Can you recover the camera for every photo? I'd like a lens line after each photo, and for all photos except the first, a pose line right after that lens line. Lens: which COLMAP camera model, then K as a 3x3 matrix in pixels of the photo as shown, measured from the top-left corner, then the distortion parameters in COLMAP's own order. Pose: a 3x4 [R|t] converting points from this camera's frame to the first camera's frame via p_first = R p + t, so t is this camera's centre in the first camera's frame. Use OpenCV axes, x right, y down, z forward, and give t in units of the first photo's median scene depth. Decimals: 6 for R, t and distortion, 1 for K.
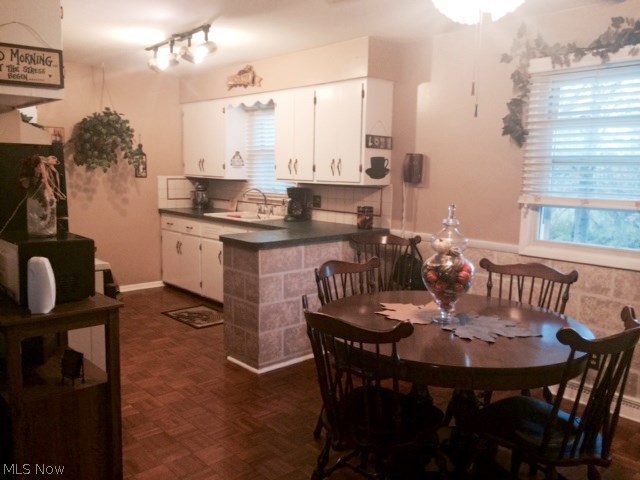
lens RADIAL K [[550.9, 0, 317.2], [0, 550.9, 241.7], [0, 0, 1]] dist [0.062225, -0.018359]
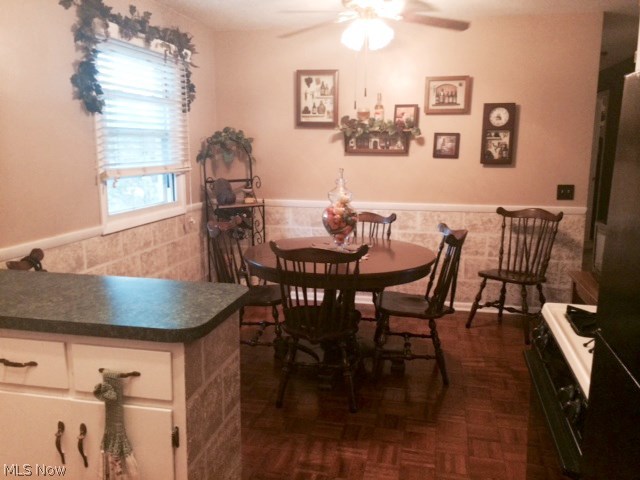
lens RADIAL K [[550.9, 0, 319.3], [0, 550.9, 237.3], [0, 0, 1]] dist [0.062225, -0.018359]
pose [[-0.584058, -0.150854, 0.797571, -0.446683], [0.104781, 0.960346, 0.258373, -0.134779], [-0.804921, 0.234475, -0.545091, 0.951929]]
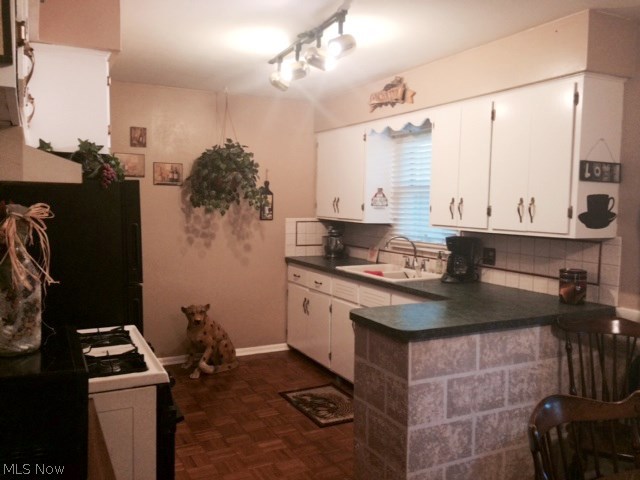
lens RADIAL K [[550.9, 0, 319.3], [0, 550.9, 238.7], [0, 0, 1]] dist [0.062225, -0.018359]
pose [[0.968007, 0.014528, -0.250502, -0.038967], [-0.031679, 0.997410, -0.064573, -0.048372], [0.248915, 0.070443, 0.965960, 0.284339]]
